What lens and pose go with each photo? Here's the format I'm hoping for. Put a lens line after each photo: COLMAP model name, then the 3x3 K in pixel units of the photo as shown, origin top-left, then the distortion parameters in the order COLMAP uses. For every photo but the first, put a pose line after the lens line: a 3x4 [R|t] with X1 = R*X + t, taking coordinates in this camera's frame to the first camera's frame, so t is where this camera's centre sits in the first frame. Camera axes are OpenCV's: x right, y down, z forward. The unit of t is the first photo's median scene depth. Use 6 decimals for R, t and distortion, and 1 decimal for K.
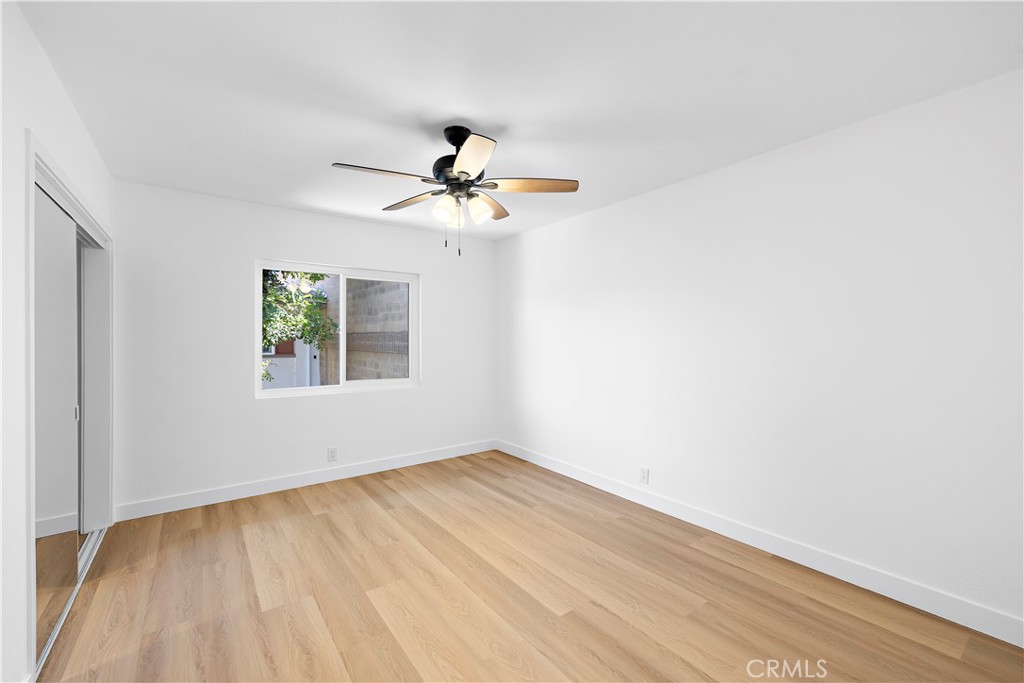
lens RADIAL K [[432.4, 0, 512.5], [0, 432.4, 335.6], [0, 0, 1]] dist [-0.002020, -0.000292]
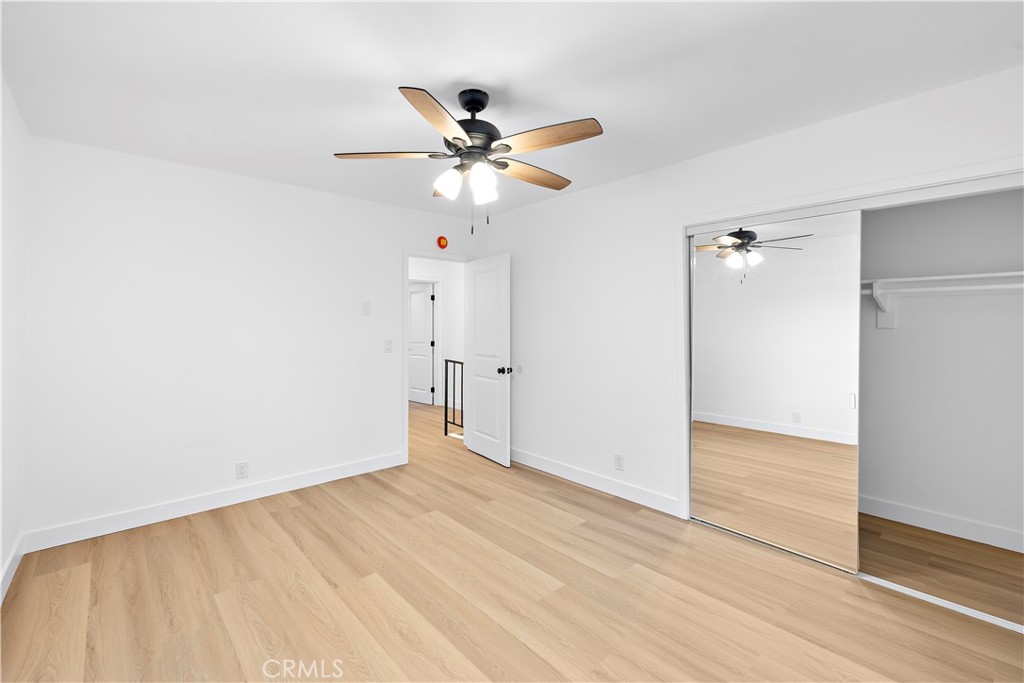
lens RADIAL K [[432.4, 0, 512.5], [0, 432.4, 335.6], [0, 0, 1]] dist [-0.002020, -0.000292]
pose [[-0.992952, 0.003649, -0.118459, -0.112457], [0.001108, 0.999768, 0.021505, 0.002428], [0.118510, 0.021222, -0.992726, 2.086617]]
